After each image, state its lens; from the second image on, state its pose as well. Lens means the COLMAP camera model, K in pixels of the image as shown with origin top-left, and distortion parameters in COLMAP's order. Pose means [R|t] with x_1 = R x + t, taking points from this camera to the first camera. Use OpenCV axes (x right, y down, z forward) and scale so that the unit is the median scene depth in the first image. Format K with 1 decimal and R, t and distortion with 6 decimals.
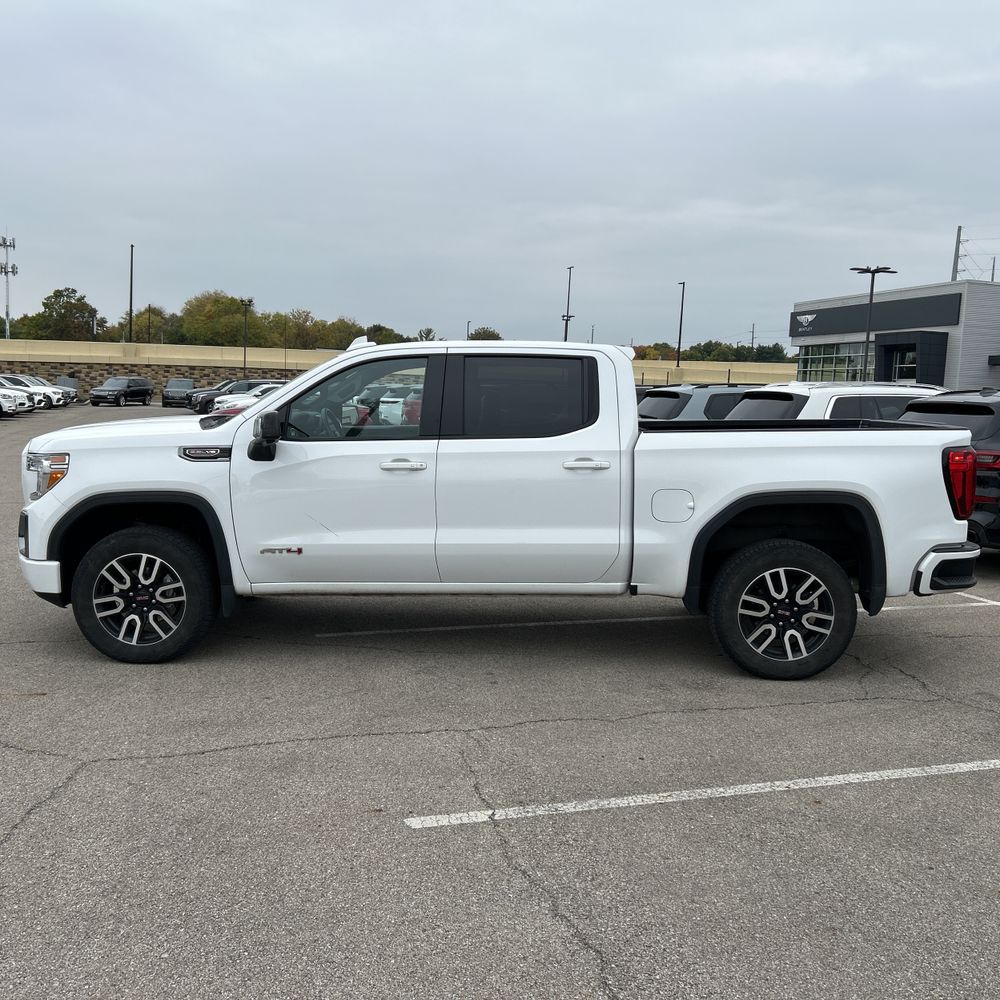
lens RADIAL K [[1011.4, 0, 497.5], [0, 1011.4, 490.7], [0, 0, 1]] dist [0.015483, 0.000000]
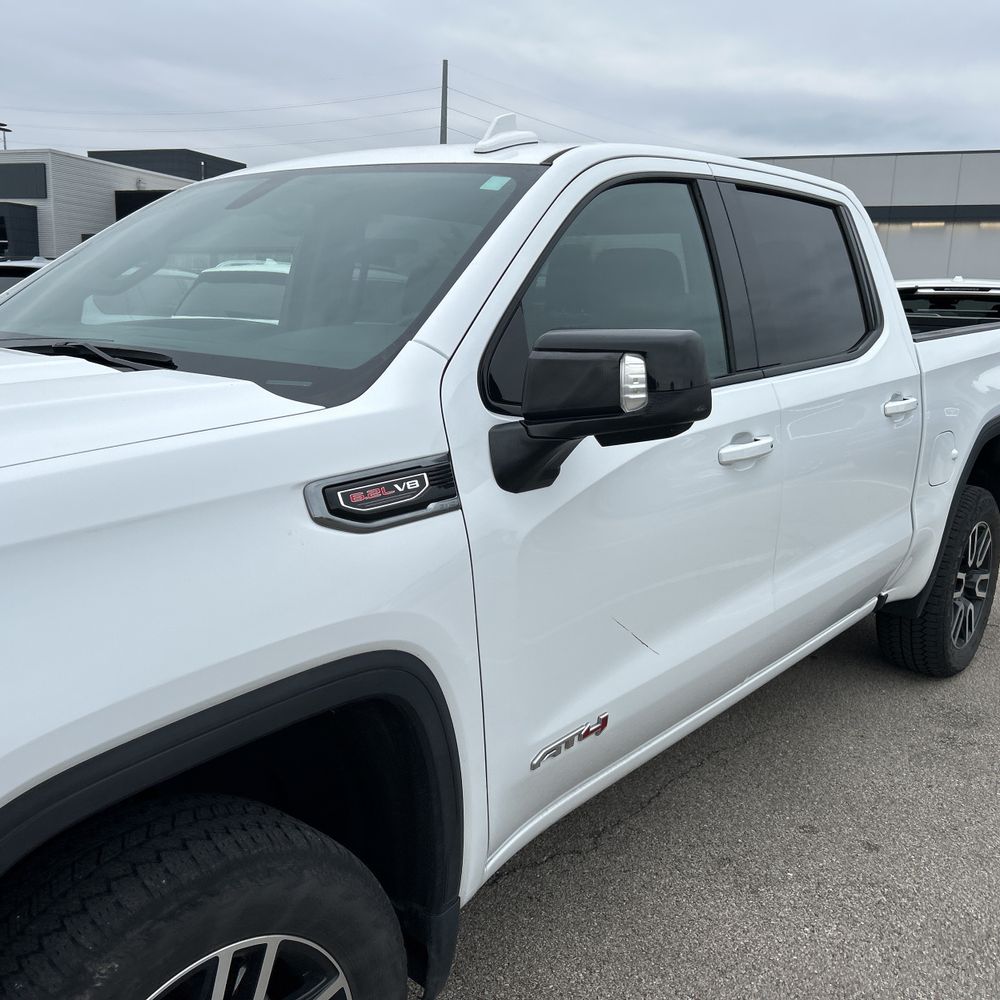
lens RADIAL K [[1011.4, 0, 495.5], [0, 1011.4, 503.8], [0, 0, 1]] dist [0.015483, 0.000000]
pose [[0.625578, -0.162720, 0.763004, -0.228577], [0.064227, 0.985429, 0.157496, -0.035951], [-0.777514, -0.049521, 0.626913, 0.388456]]
